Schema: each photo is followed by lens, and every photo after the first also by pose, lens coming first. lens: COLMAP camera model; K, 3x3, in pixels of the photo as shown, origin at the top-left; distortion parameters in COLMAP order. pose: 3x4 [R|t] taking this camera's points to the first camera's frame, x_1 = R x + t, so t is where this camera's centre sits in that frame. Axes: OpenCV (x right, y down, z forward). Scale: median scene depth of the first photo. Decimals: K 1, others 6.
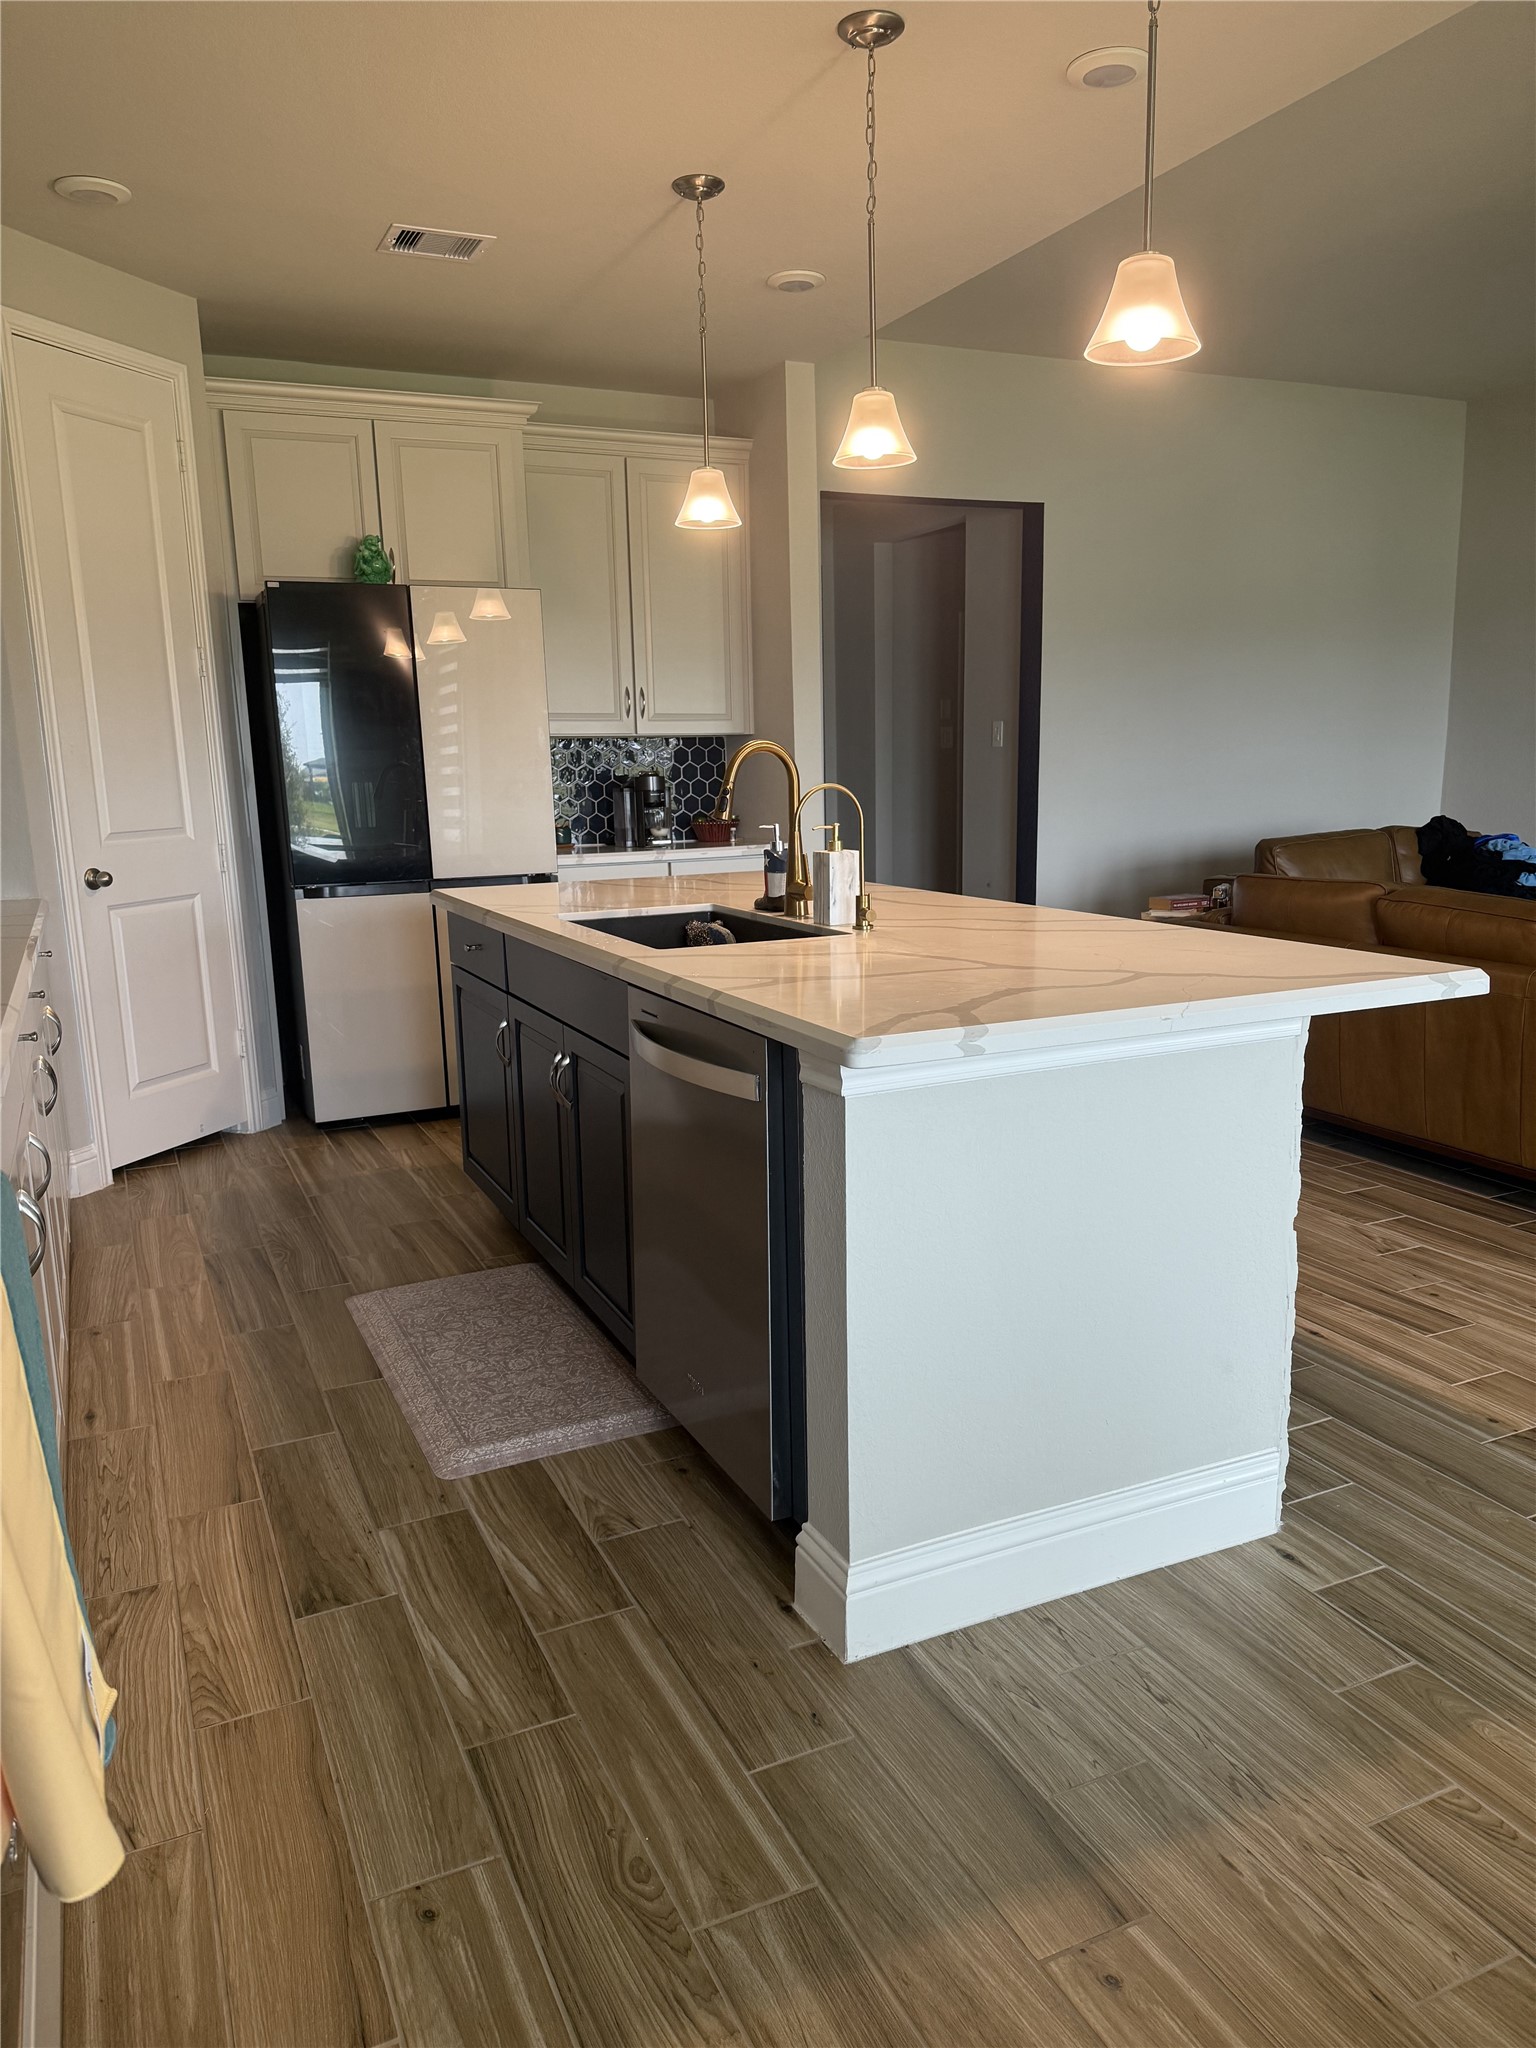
lens RADIAL K [[1430.9, 0, 751.0], [0, 1430.9, 1021.3], [0, 0, 1]] dist [0.105670, -0.163083]
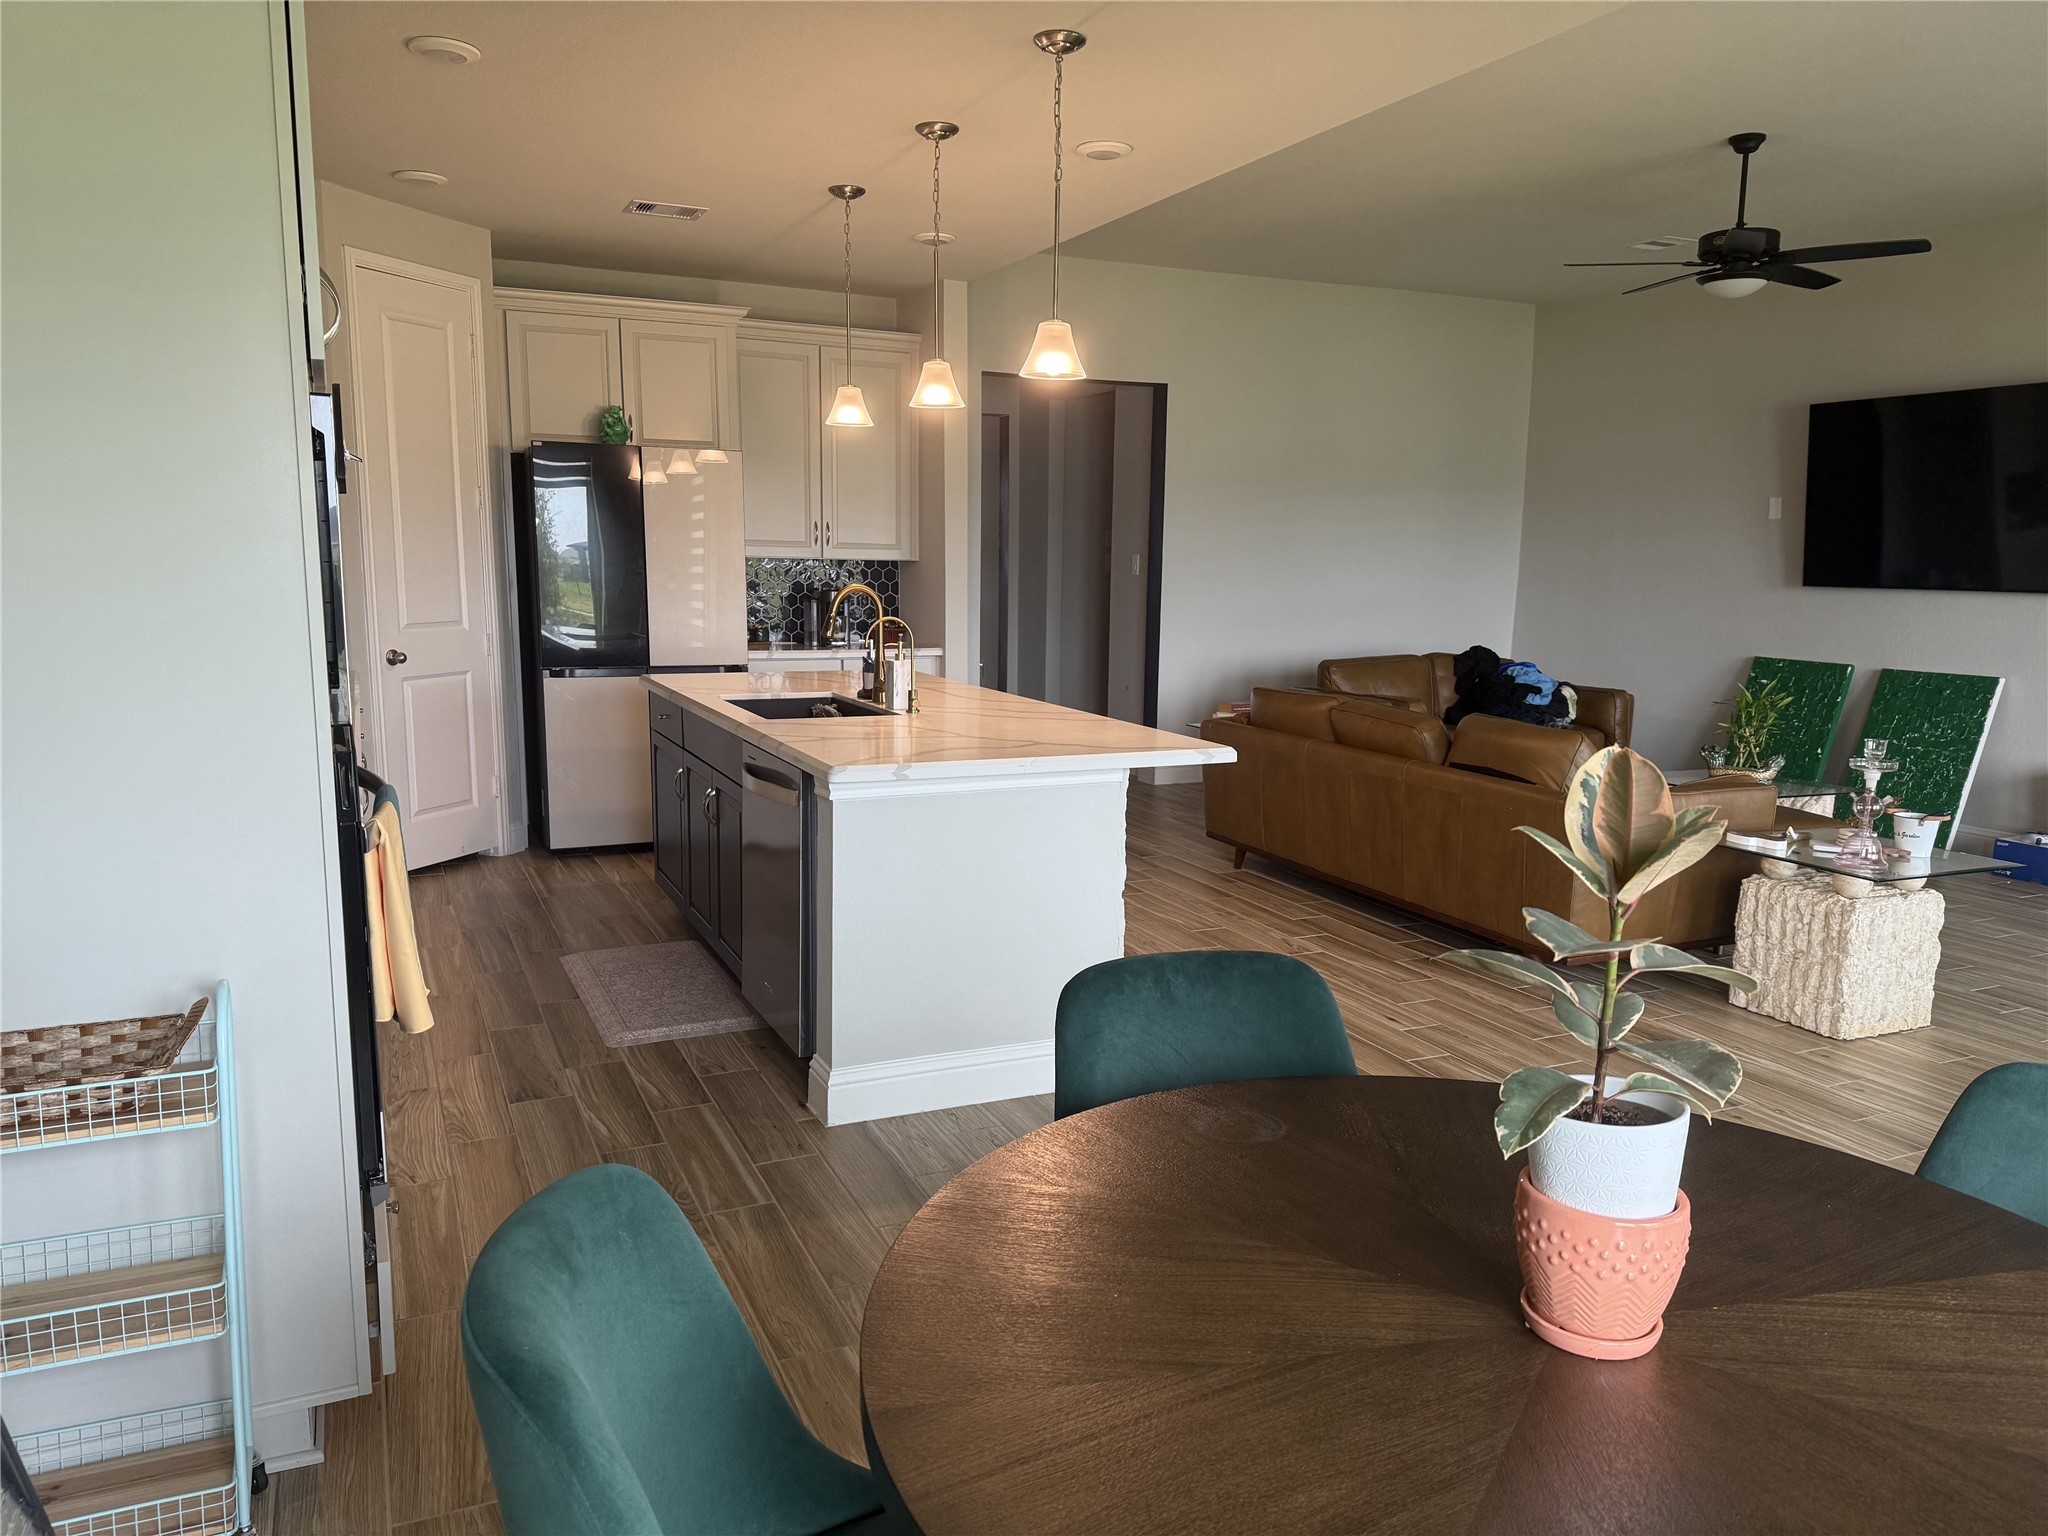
lens RADIAL K [[1430.9, 0, 1024.0], [0, 1430.9, 768.0], [0, 0, 1]] dist [0.105670, -0.163083]
pose [[0.999278, 0.037329, 0.007092, 0.156233], [-0.037076, 0.998770, -0.032911, 0.033267], [-0.008312, 0.032624, 0.999433, -0.427210]]
